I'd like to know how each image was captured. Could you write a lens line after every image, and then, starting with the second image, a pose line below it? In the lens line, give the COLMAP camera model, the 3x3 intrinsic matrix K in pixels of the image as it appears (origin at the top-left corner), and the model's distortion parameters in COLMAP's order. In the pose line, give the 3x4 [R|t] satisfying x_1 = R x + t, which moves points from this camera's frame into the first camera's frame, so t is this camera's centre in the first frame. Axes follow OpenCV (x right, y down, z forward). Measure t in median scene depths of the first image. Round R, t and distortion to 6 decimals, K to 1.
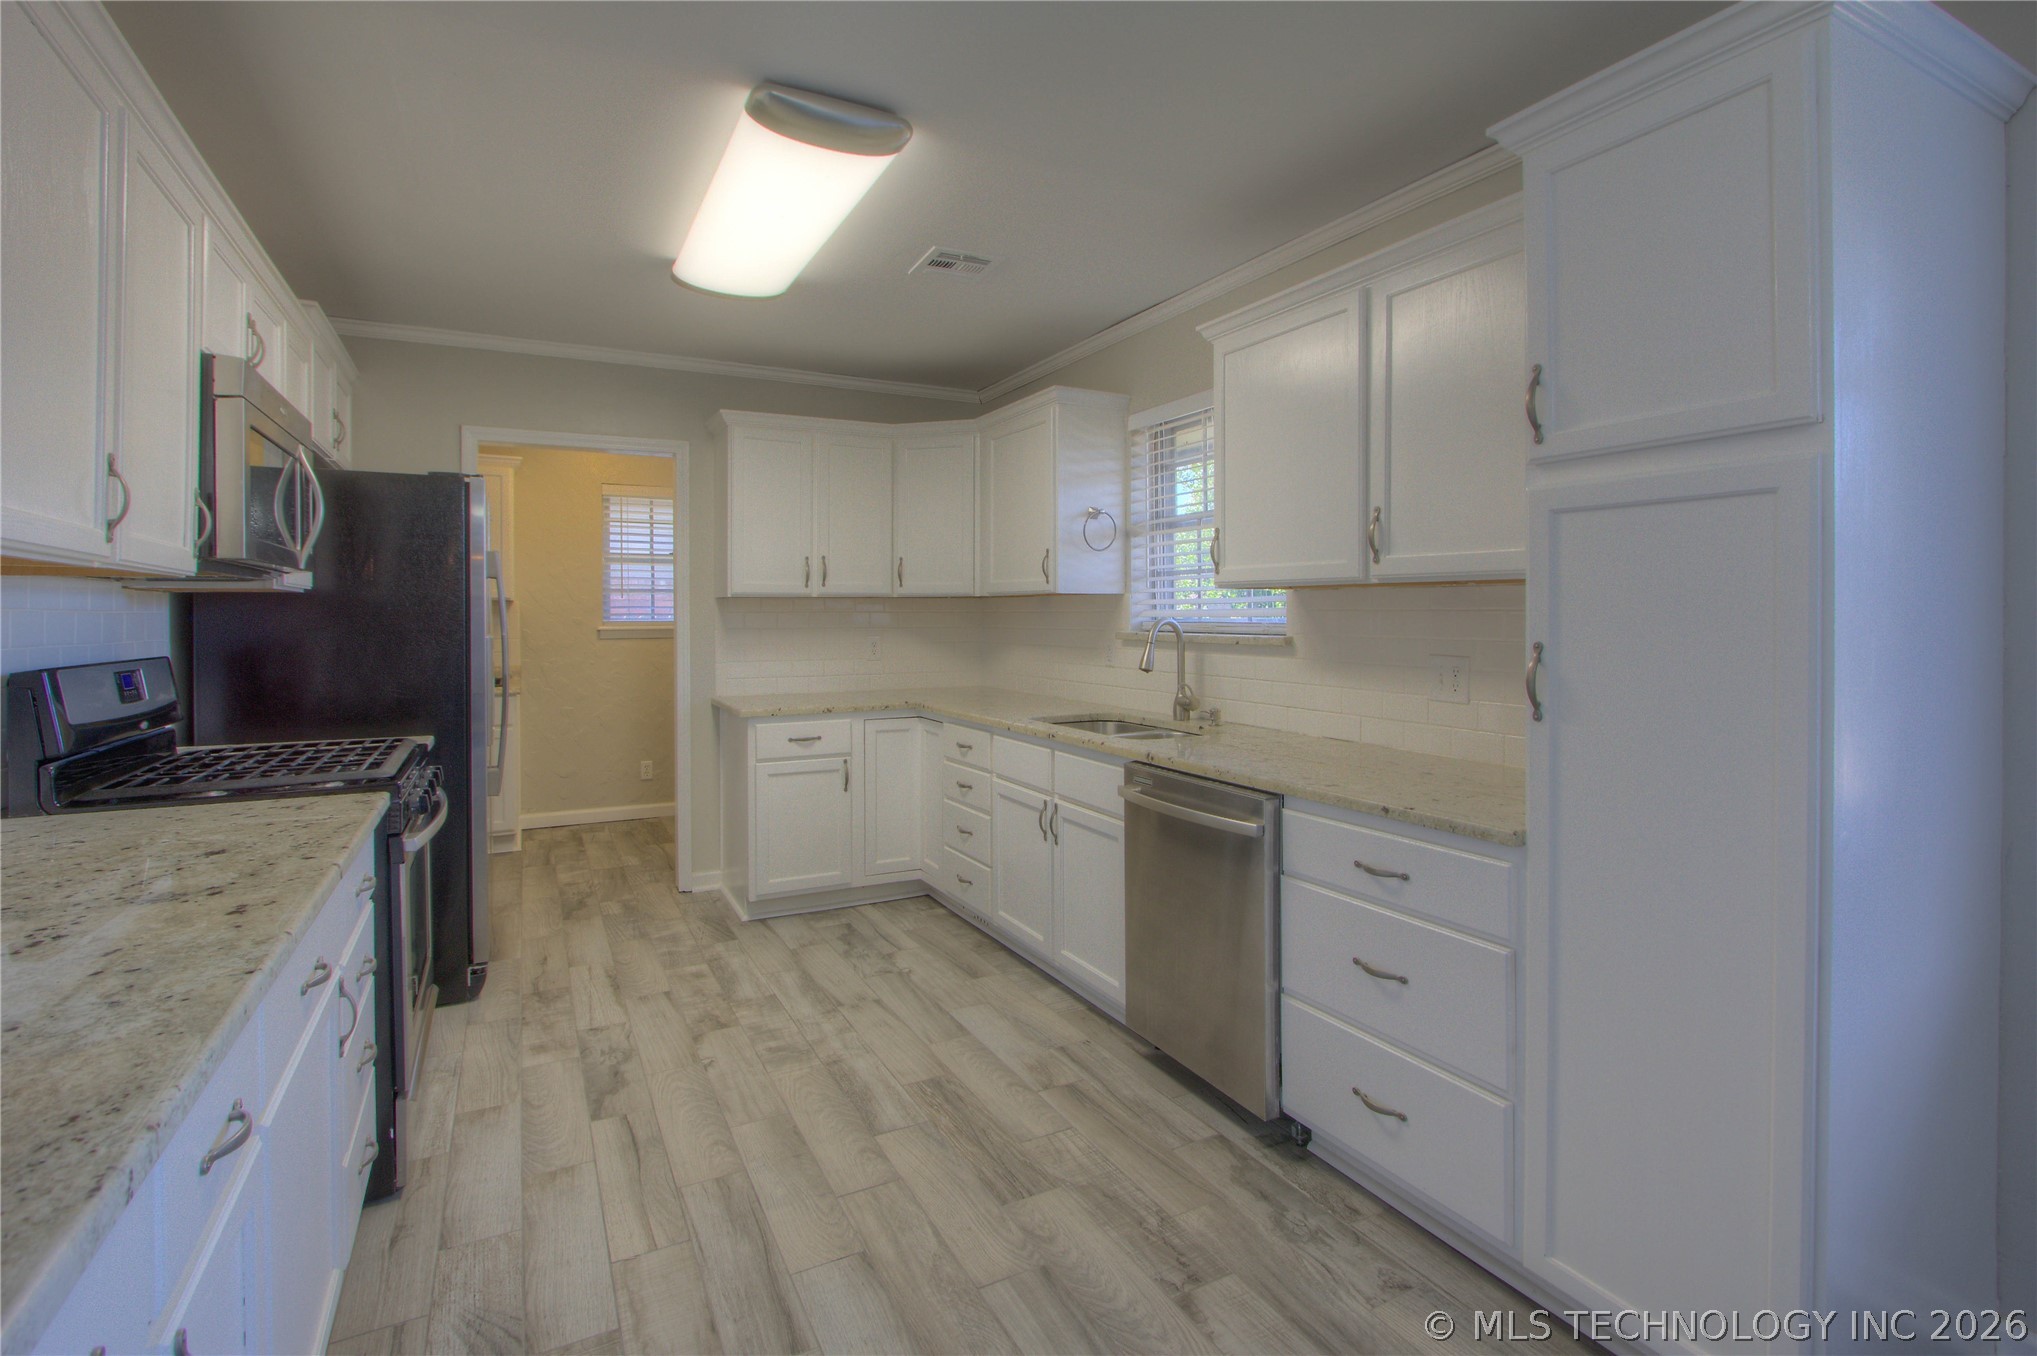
lens RADIAL K [[958.4, 0, 1026.0], [0, 958.4, 621.7], [0, 0, 1]] dist [-0.013812, 0.000887]
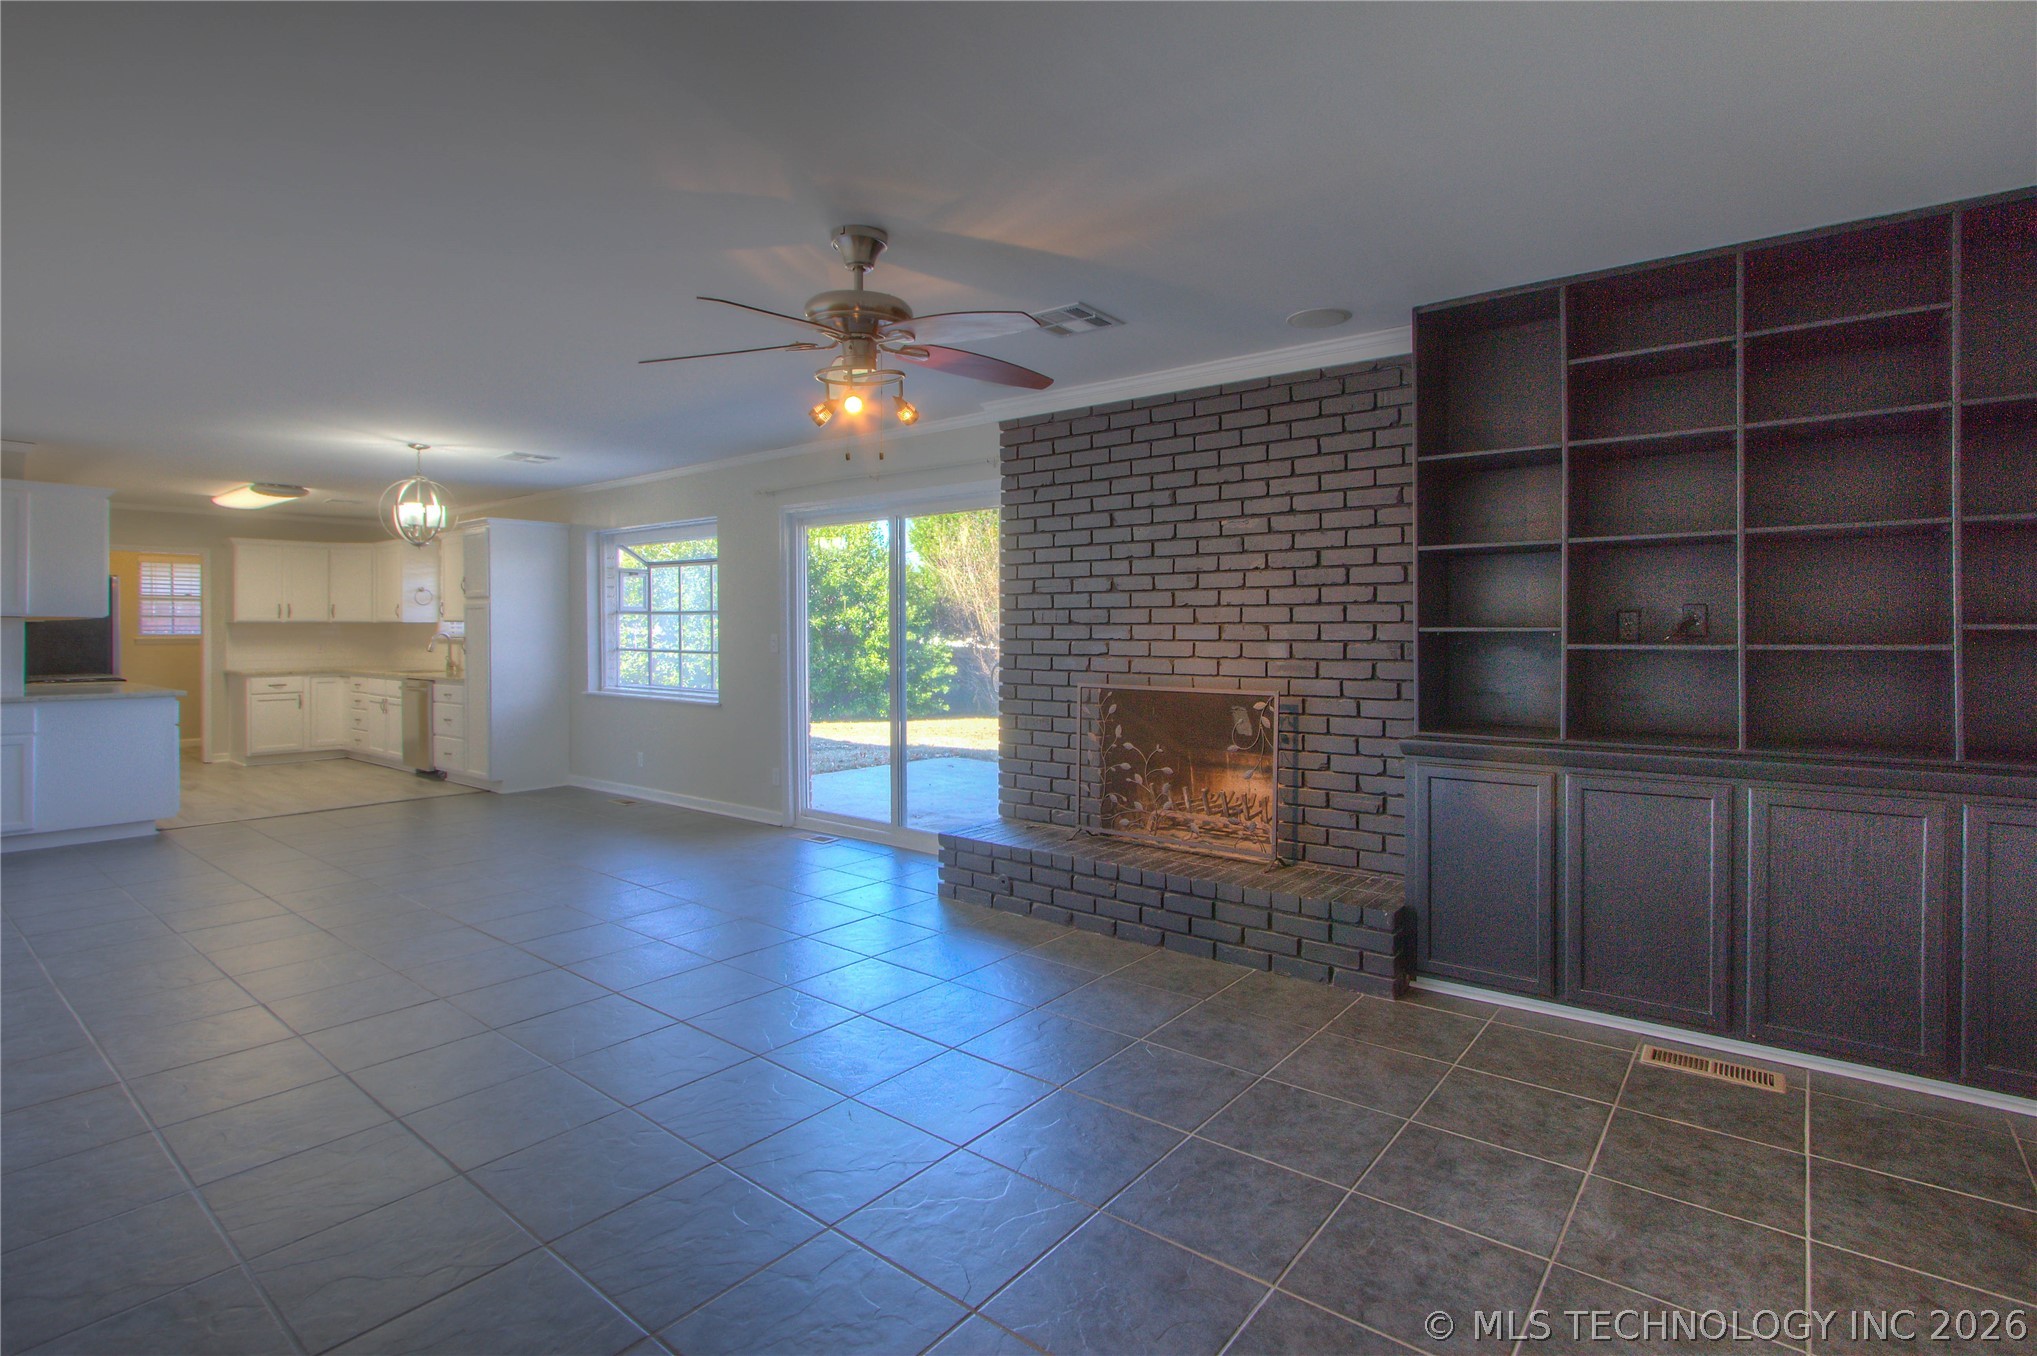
lens RADIAL K [[958.4, 0, 1079.2], [0, 958.4, 636.5], [0, 0, 1]] dist [-0.013812, 0.000887]
pose [[0.898929, -0.000485, 0.438094, 0.700783], [0.001710, 0.999996, -0.002403, 0.021672], [-0.438091, 0.002909, 0.898926, -2.645457]]
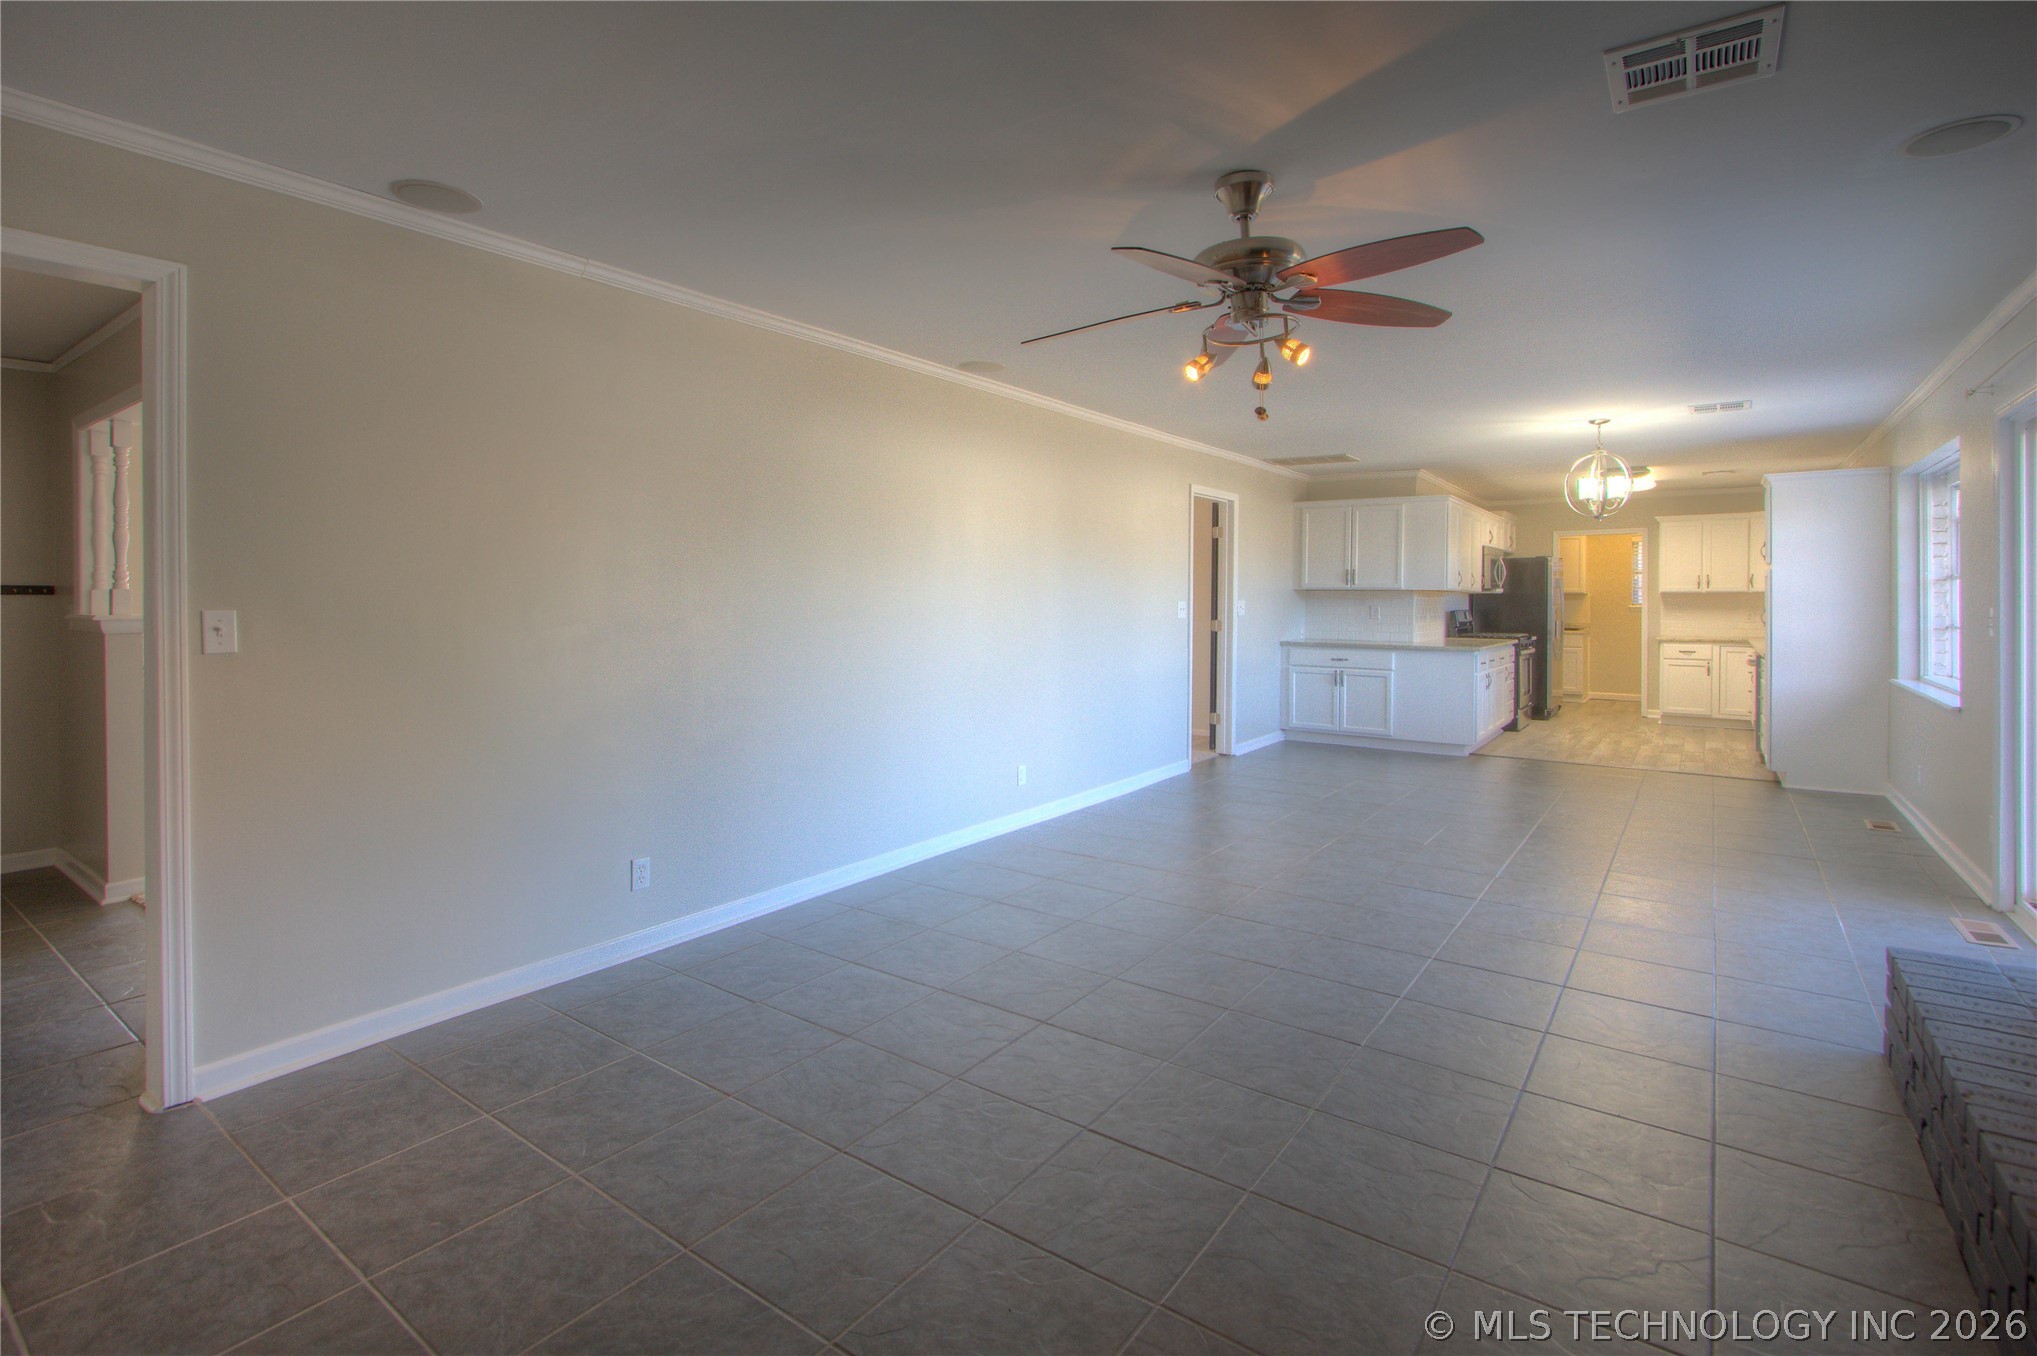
lens RADIAL K [[958.4, 0, 995.5], [0, 958.4, 601.8], [0, 0, 1]] dist [-0.013812, 0.000887]
pose [[0.418580, 0.006823, -0.908154, 1.723258], [-0.009642, 0.999949, 0.003068, 0.008254], [0.908129, 0.007472, 0.418624, -2.251843]]
